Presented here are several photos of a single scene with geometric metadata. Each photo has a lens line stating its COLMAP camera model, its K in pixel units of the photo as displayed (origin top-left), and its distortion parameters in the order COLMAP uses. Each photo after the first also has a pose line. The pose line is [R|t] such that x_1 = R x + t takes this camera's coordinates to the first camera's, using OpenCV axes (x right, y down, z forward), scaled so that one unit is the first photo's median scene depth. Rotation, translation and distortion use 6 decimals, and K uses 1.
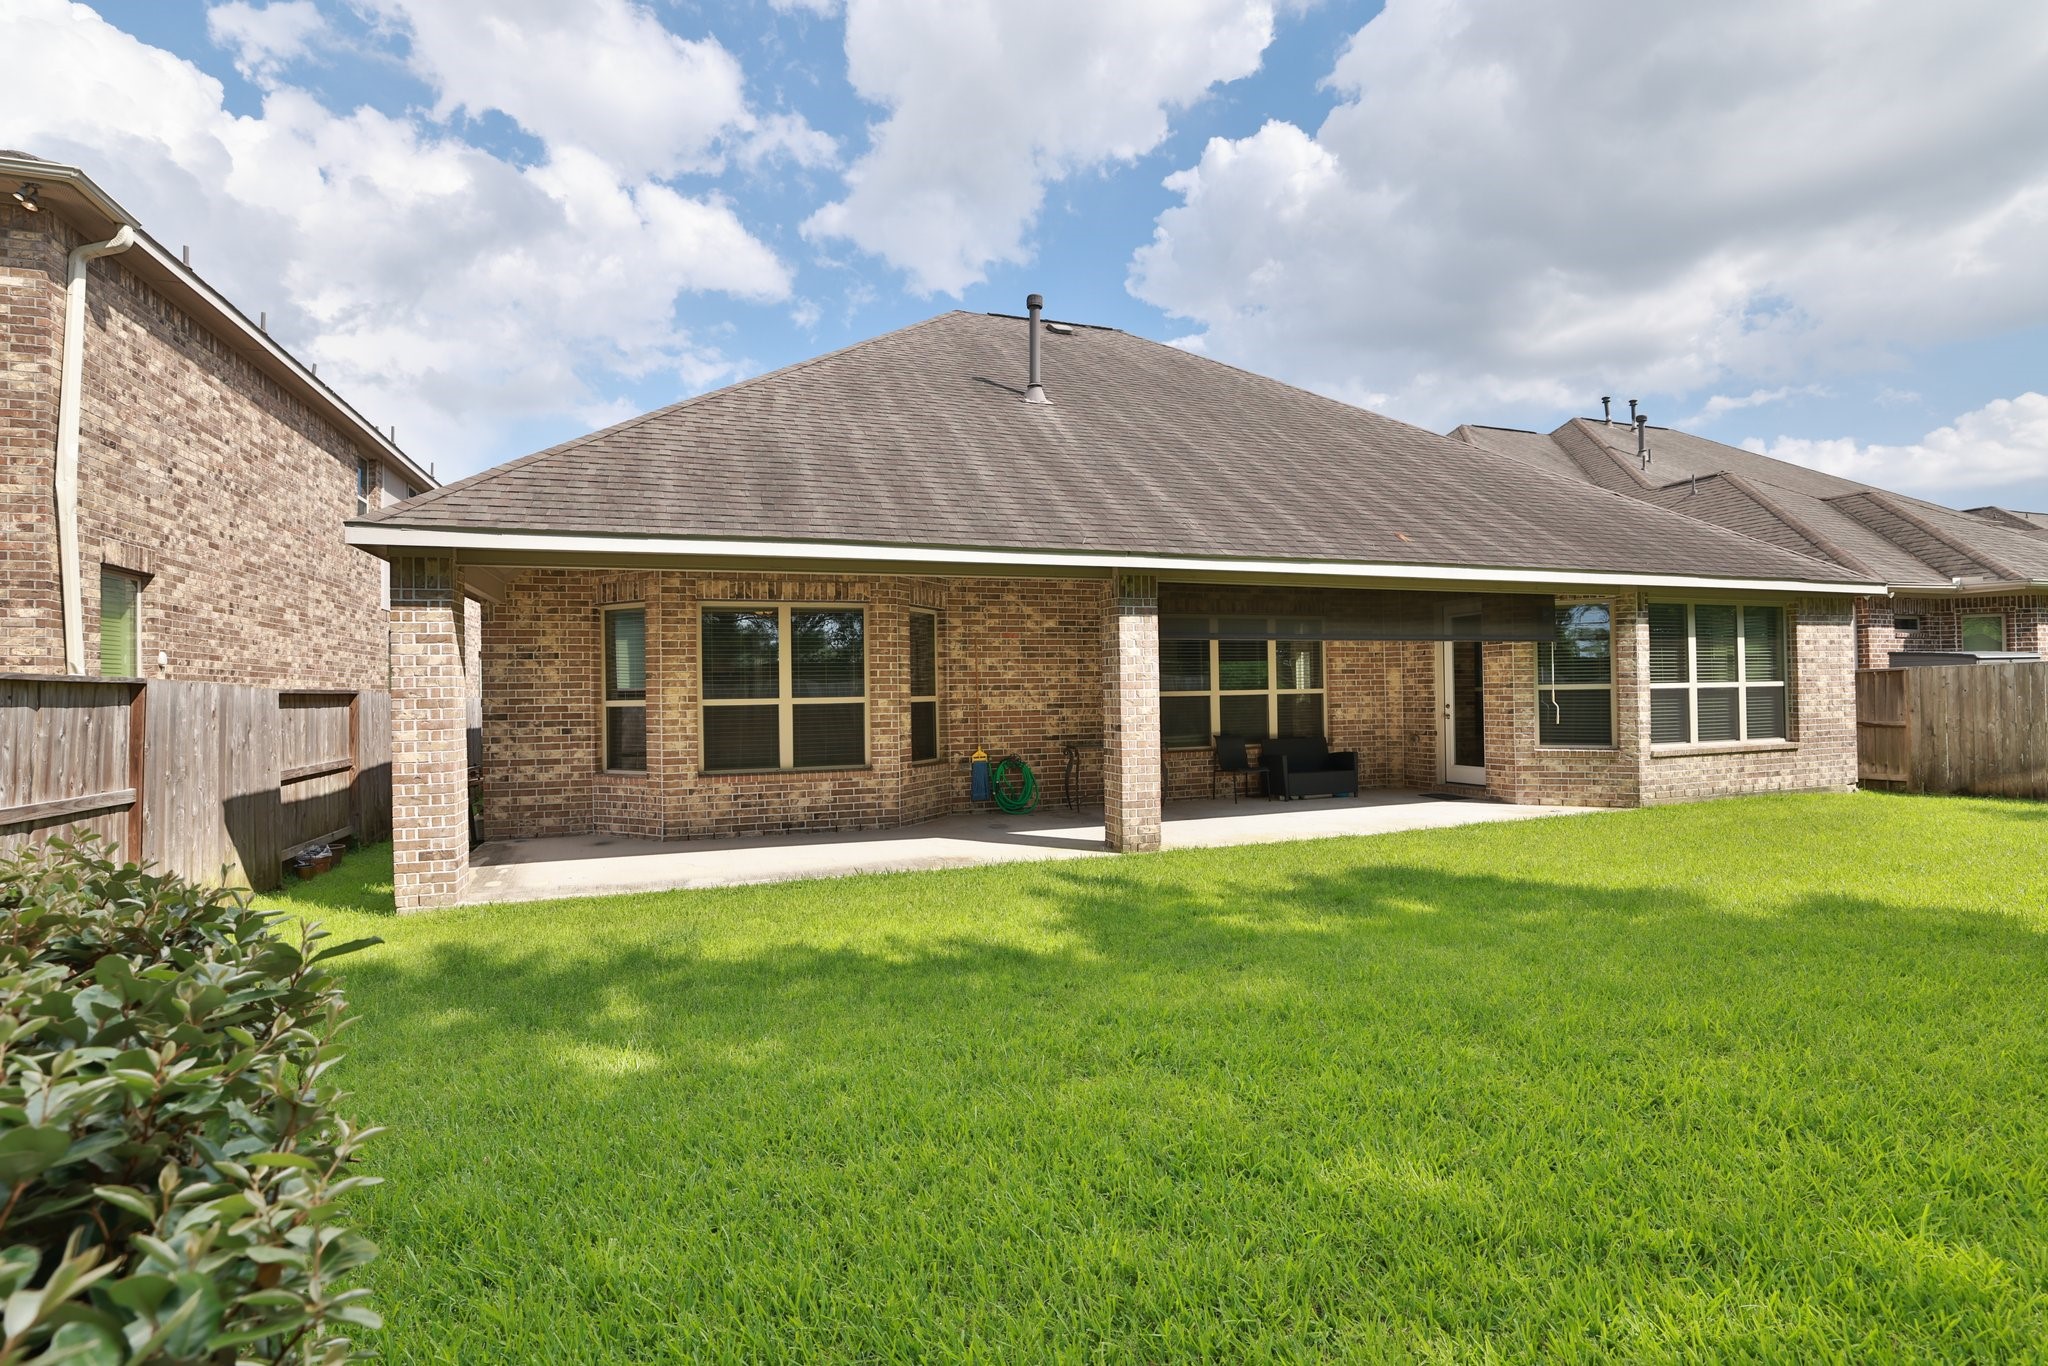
lens RADIAL K [[931.3, 0, 1011.7], [0, 931.3, 685.6], [0, 0, 1]] dist [-0.034902, 0.014393]
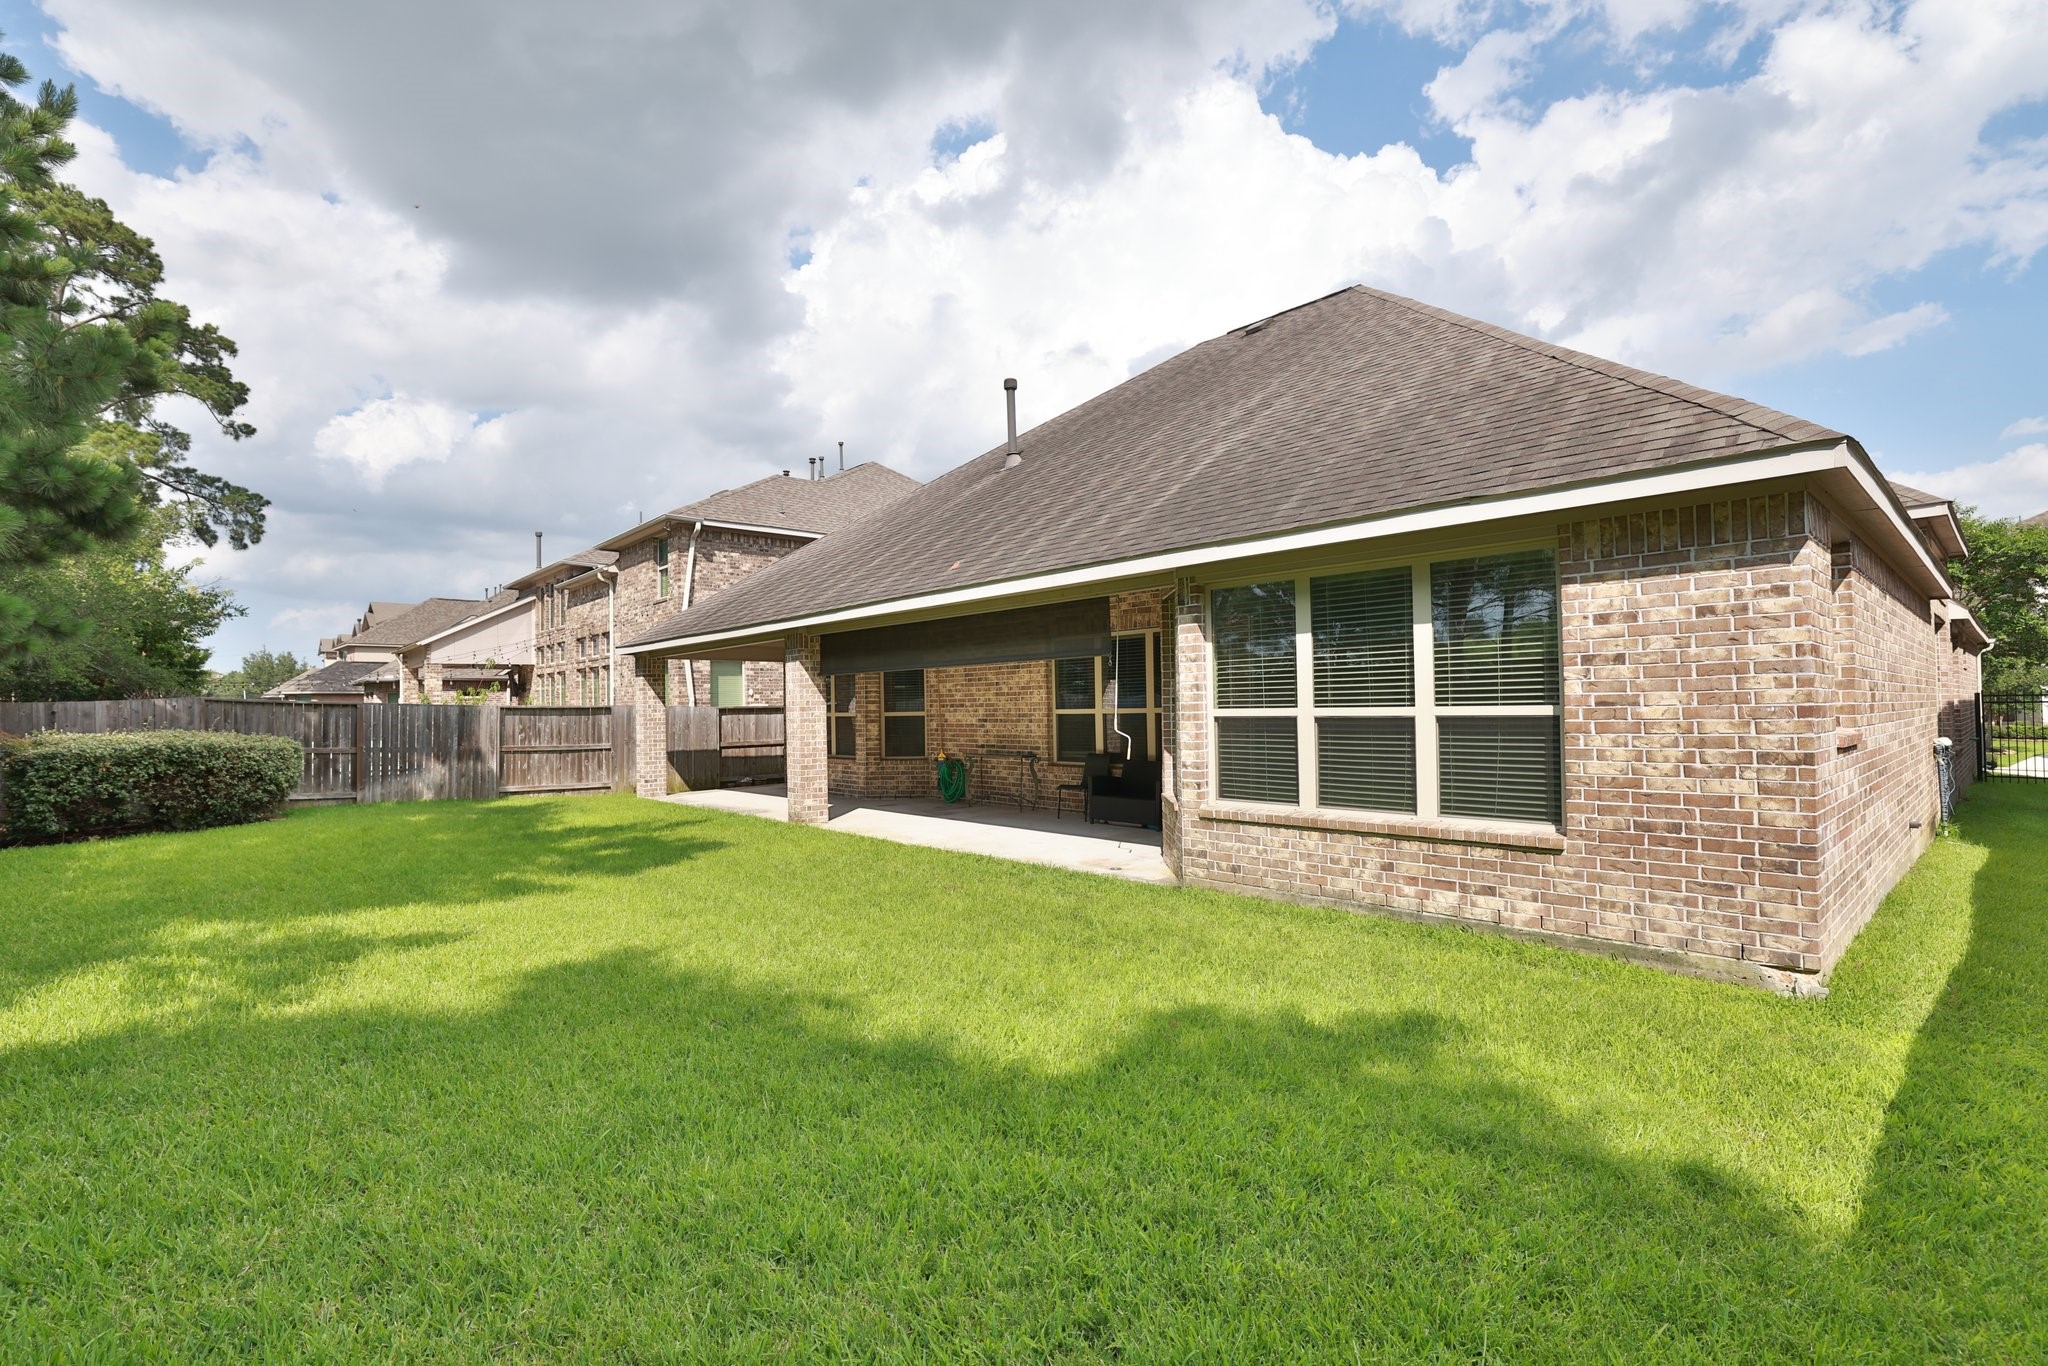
lens RADIAL K [[931.3, 0, 1019.8], [0, 931.3, 720.4], [0, 0, 1]] dist [-0.034902, 0.014393]
pose [[0.382628, 0.023400, -0.923606, 1.235362], [0.018091, 0.999298, 0.032812, -0.018532], [0.923725, -0.029264, 0.381936, 0.590760]]
